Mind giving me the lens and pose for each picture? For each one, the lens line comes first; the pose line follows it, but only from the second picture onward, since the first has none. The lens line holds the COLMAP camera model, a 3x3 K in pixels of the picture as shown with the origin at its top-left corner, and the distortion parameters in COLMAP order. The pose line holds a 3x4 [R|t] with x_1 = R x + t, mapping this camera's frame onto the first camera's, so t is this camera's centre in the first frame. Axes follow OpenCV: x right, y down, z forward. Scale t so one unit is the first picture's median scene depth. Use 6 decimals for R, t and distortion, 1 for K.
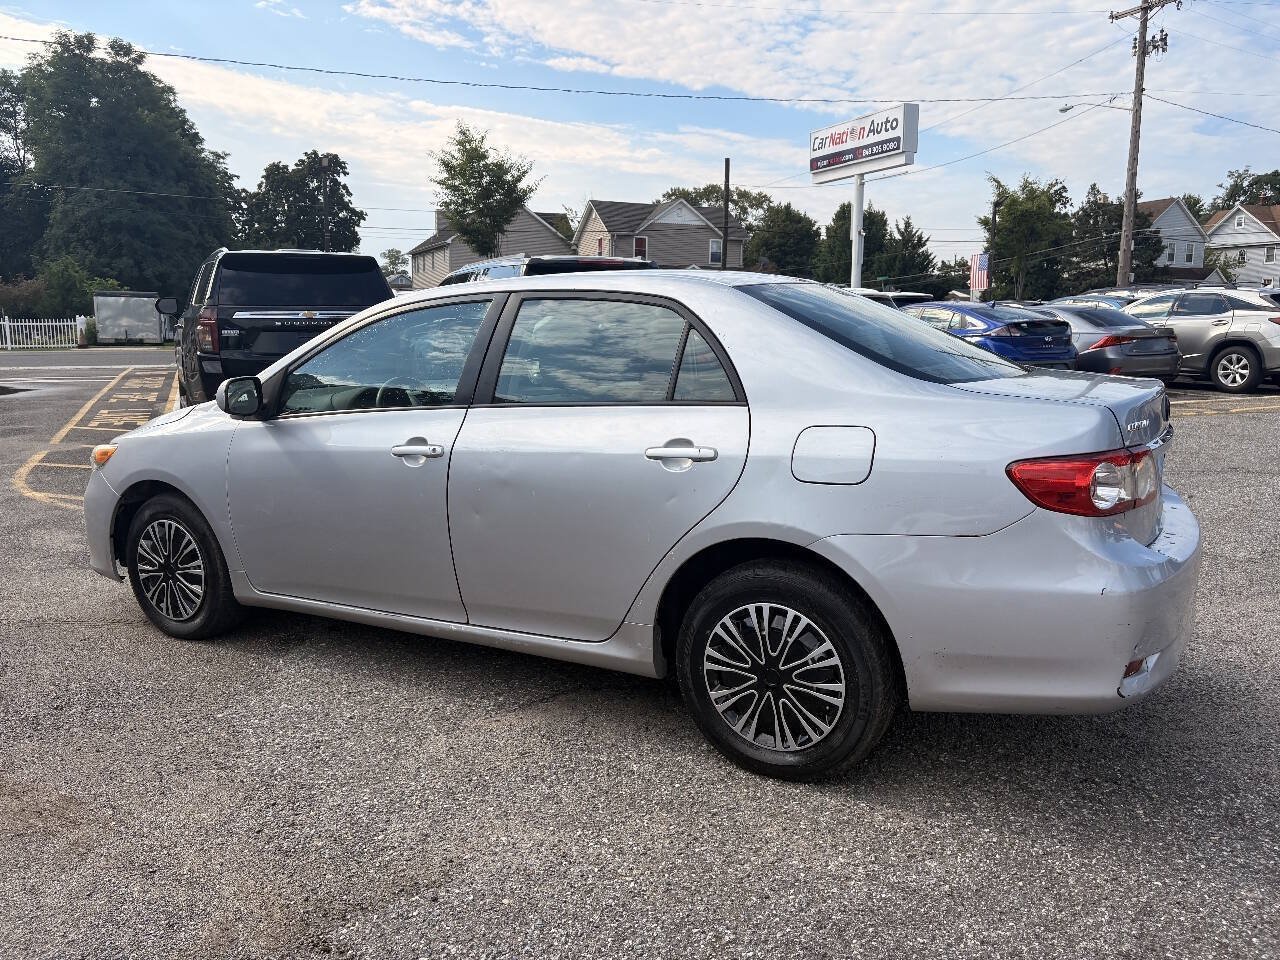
lens RADIAL K [[971.0, 0, 639.1], [0, 971.0, 471.6], [0, 0, 1]] dist [0.043896, -0.043013]
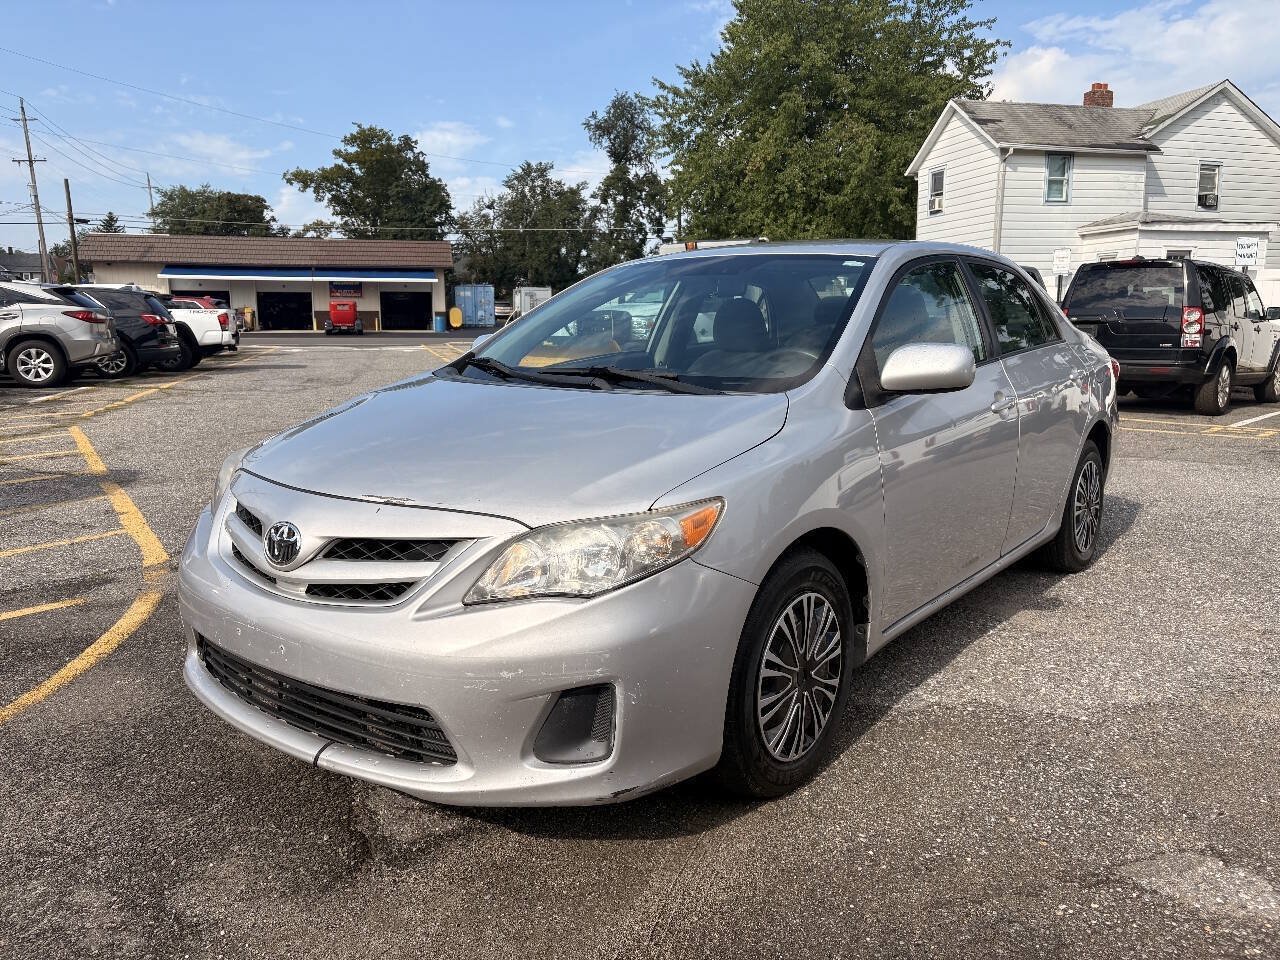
lens RADIAL K [[971.0, 0, 645.6], [0, 971.0, 483.4], [0, 0, 1]] dist [0.043896, -0.043013]
pose [[0.144192, -0.160618, 0.976427, -0.164729], [0.152845, 0.978512, 0.138390, -0.017614], [-0.977674, 0.129288, 0.165644, 0.152005]]
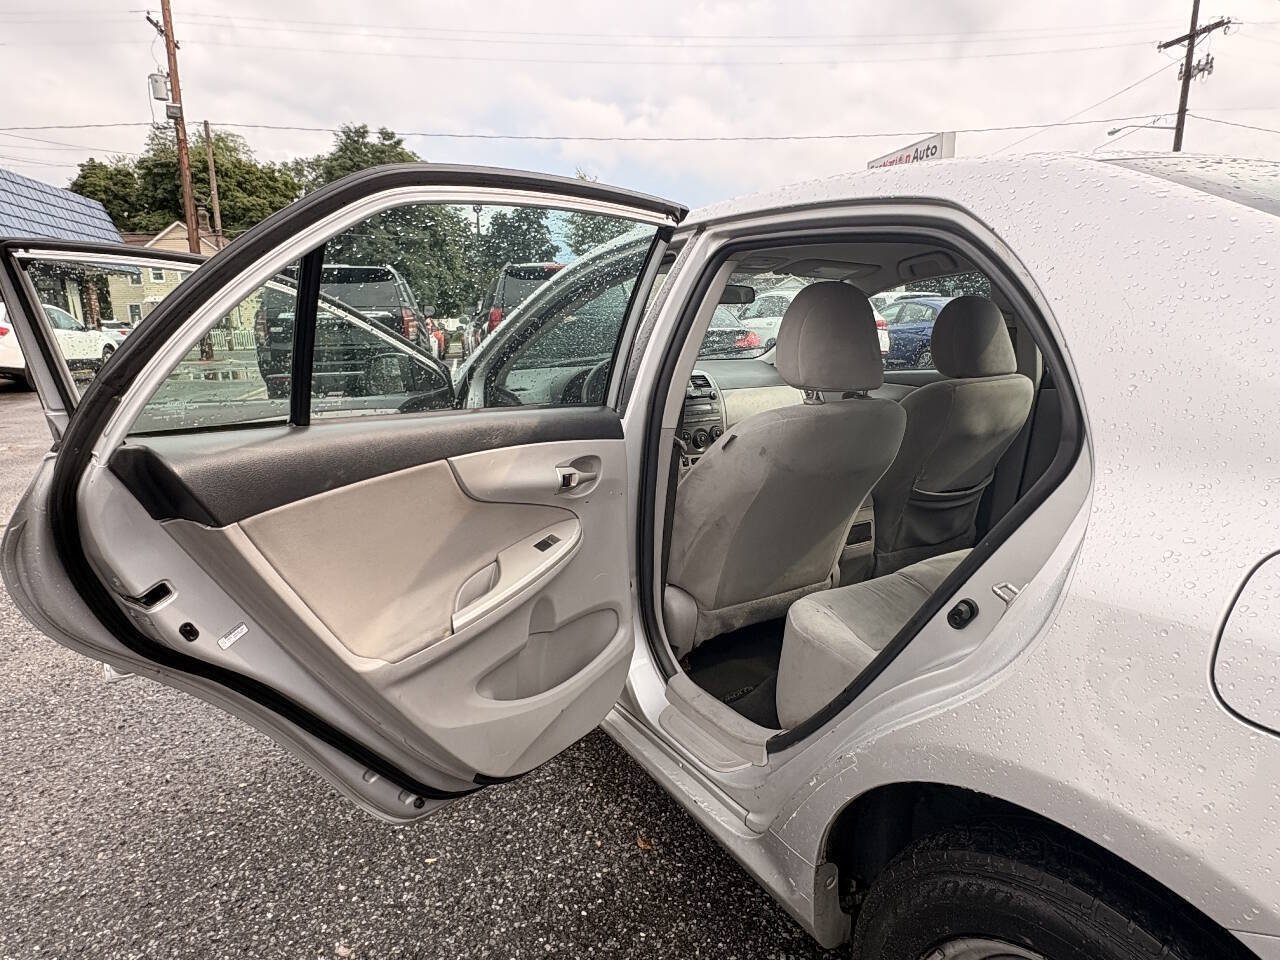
lens RADIAL K [[721.7, 0, 633.2], [0, 721.7, 480.1], [0, 0, 1]] dist [0.007416, -0.005094]
pose [[0.980400, 0.026525, -0.195223, 0.082782], [-0.015131, 0.998106, 0.059624, -0.001241], [0.196434, -0.055502, 0.978945, 0.040129]]
